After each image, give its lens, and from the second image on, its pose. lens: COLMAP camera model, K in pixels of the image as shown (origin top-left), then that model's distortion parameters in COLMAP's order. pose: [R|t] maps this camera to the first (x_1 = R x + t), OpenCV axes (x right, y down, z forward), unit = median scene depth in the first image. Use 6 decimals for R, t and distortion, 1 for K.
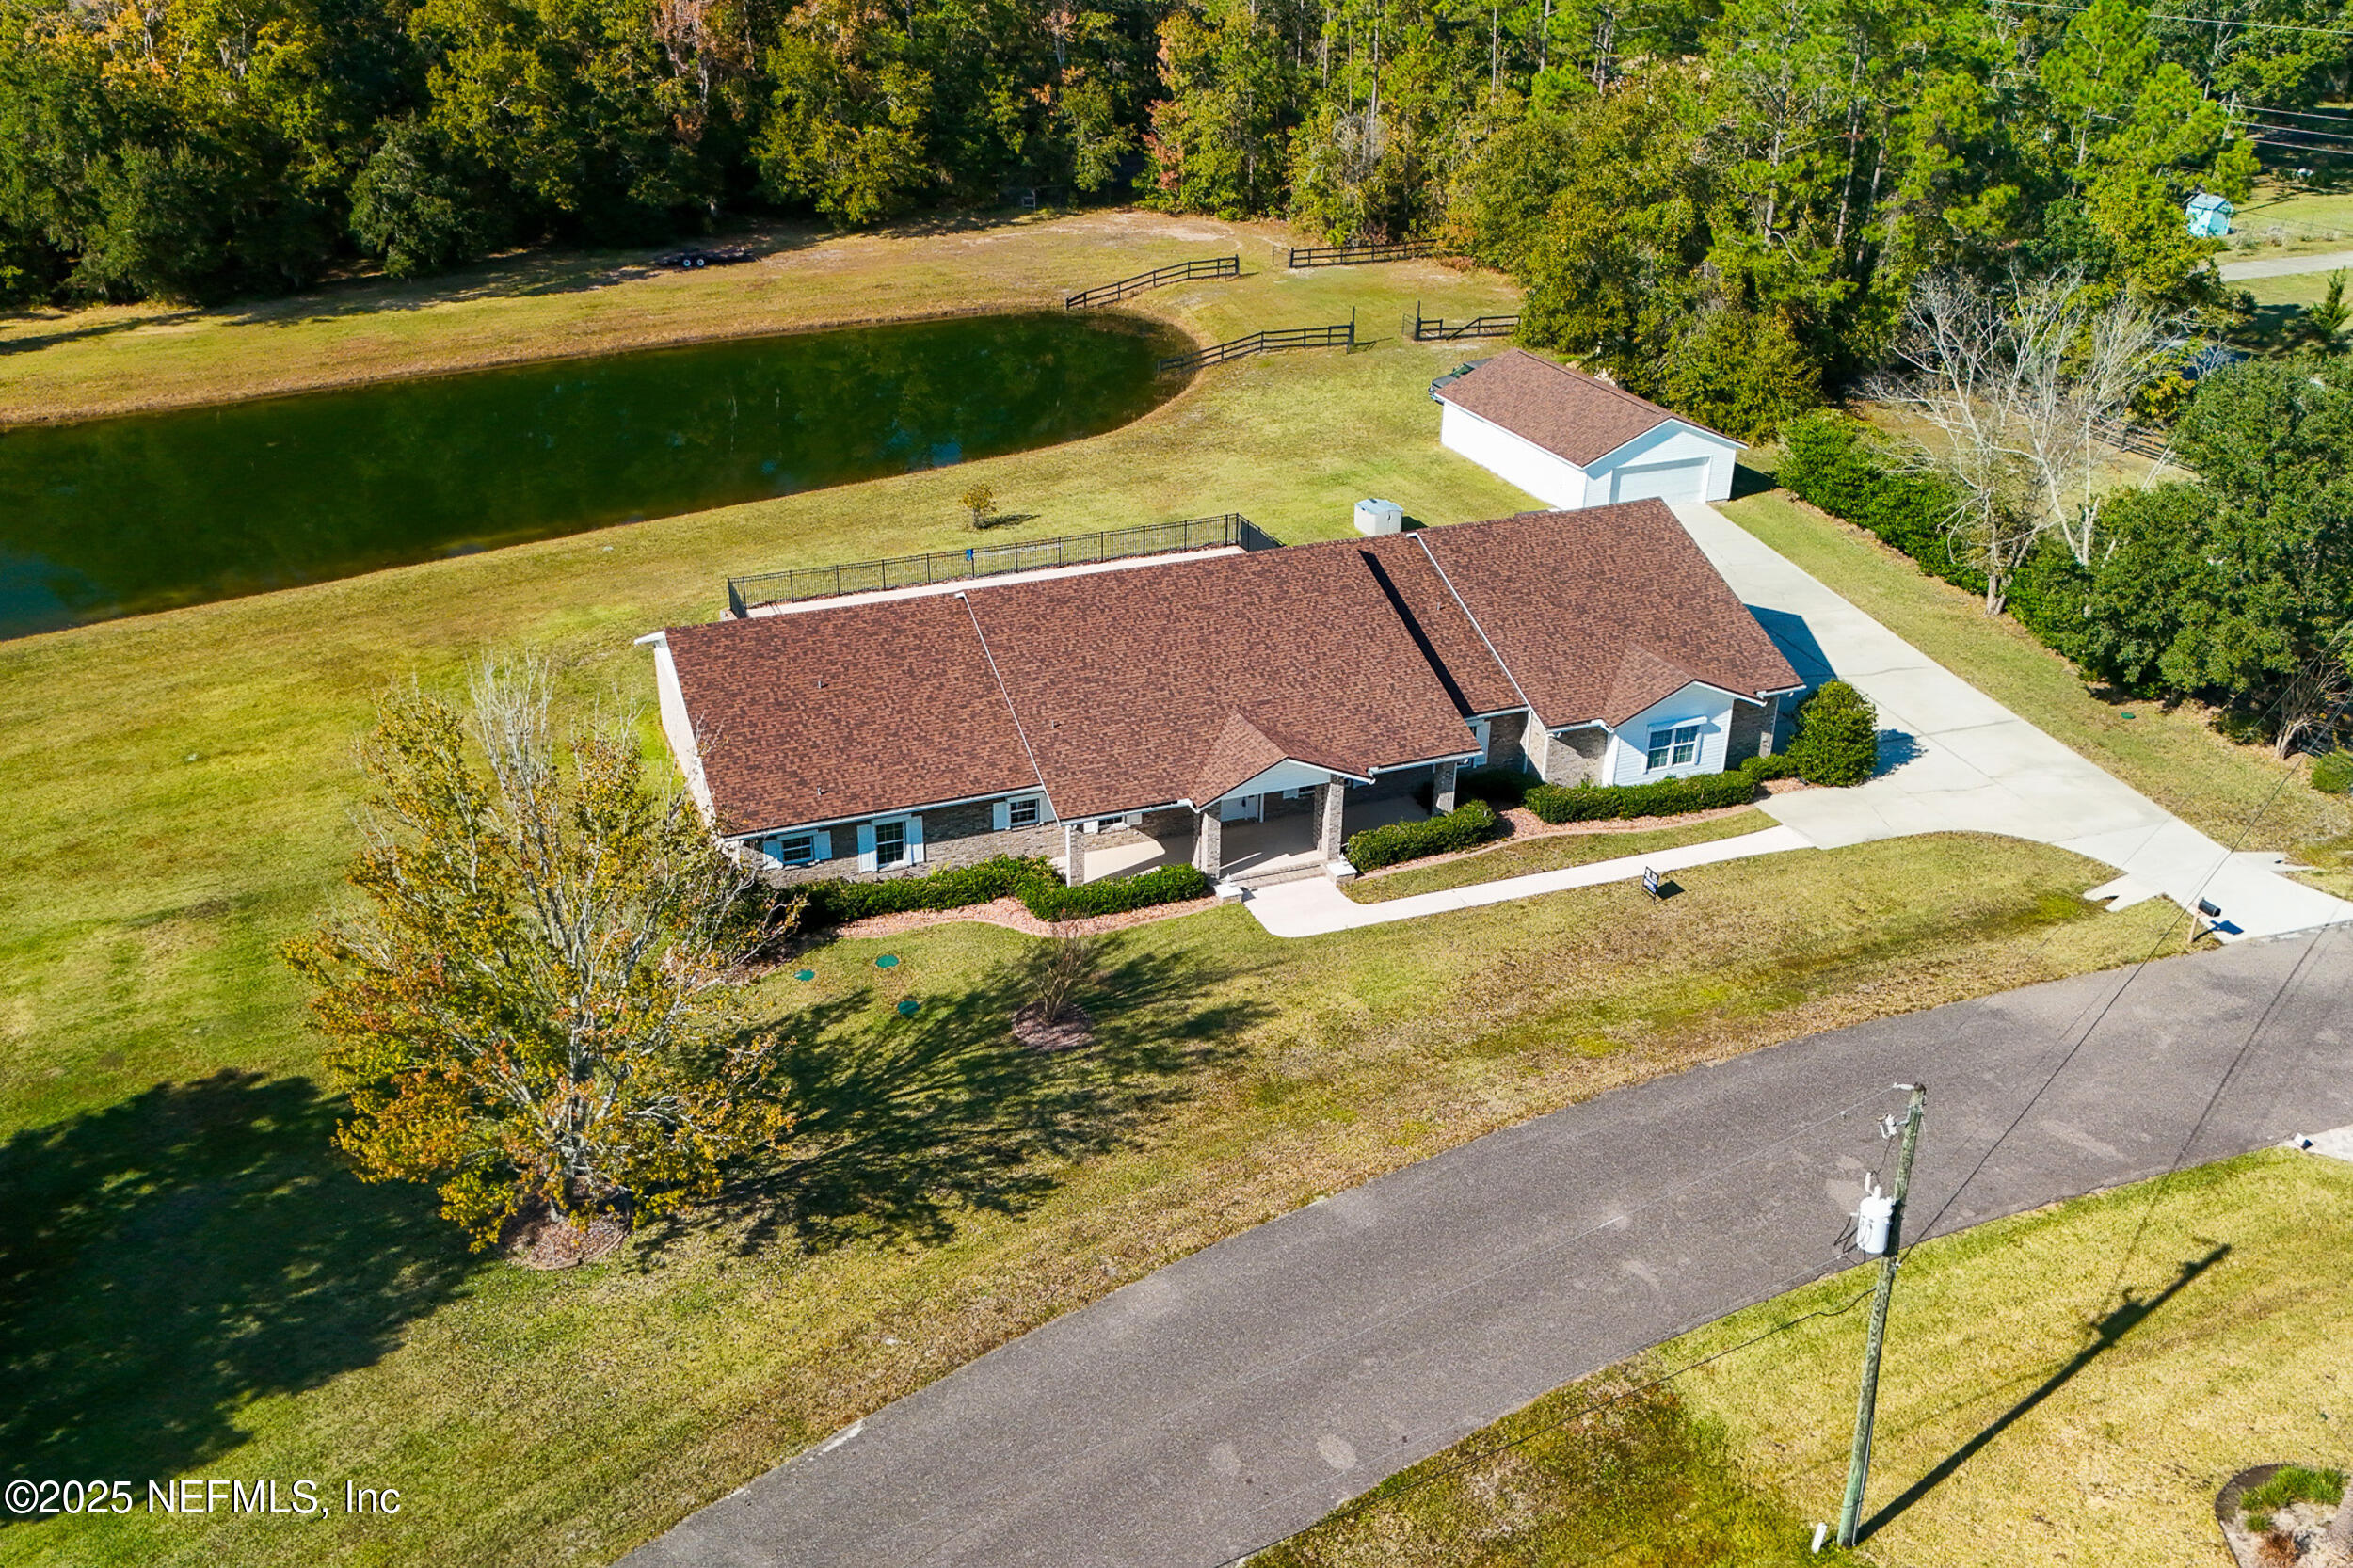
lens RADIAL K [[1957.3, 0, 1104.3], [0, 1957.3, 792.0], [0, 0, 1]] dist [0.090140, -0.116170]
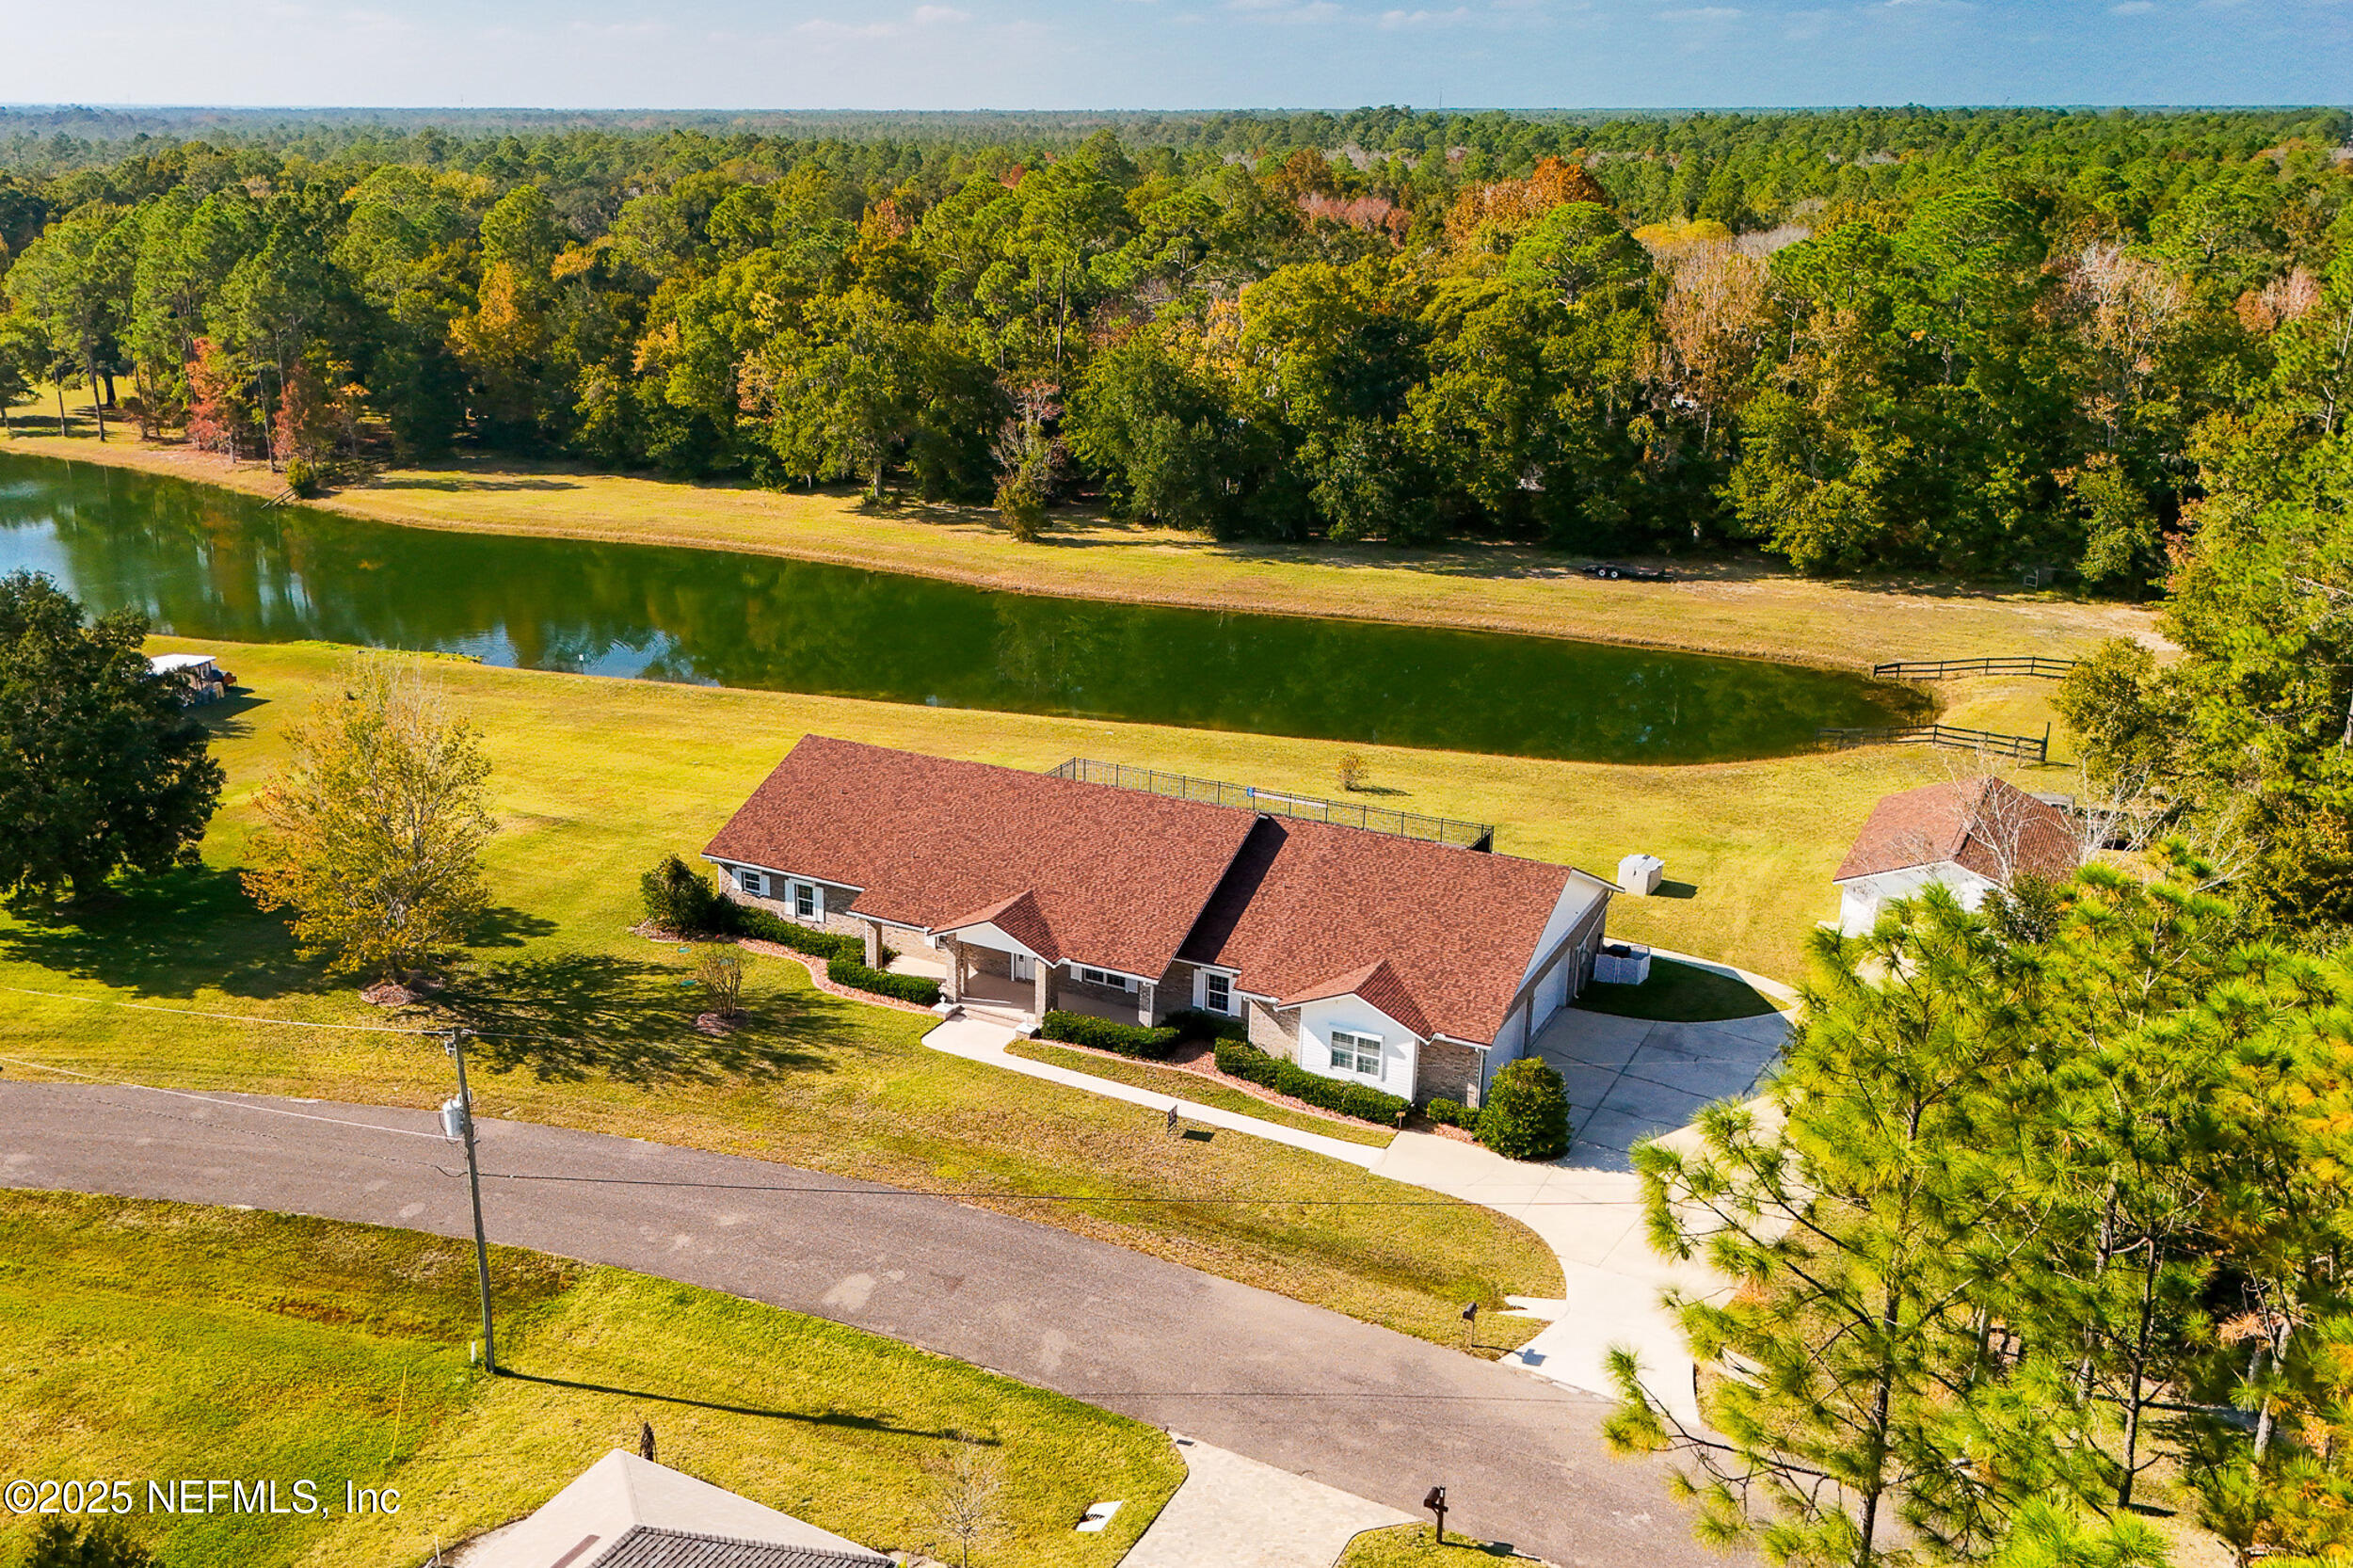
lens RADIAL K [[2015.9, 0, 1026.9], [0, 2015.9, 783.9], [0, 0, 1]] dist [0.083483, -0.124576]
pose [[0.663231, 0.243546, -0.707679, 0.918442], [-0.349674, 0.936856, -0.005294, -0.092213], [0.661705, 0.250969, 0.706514, 0.049321]]
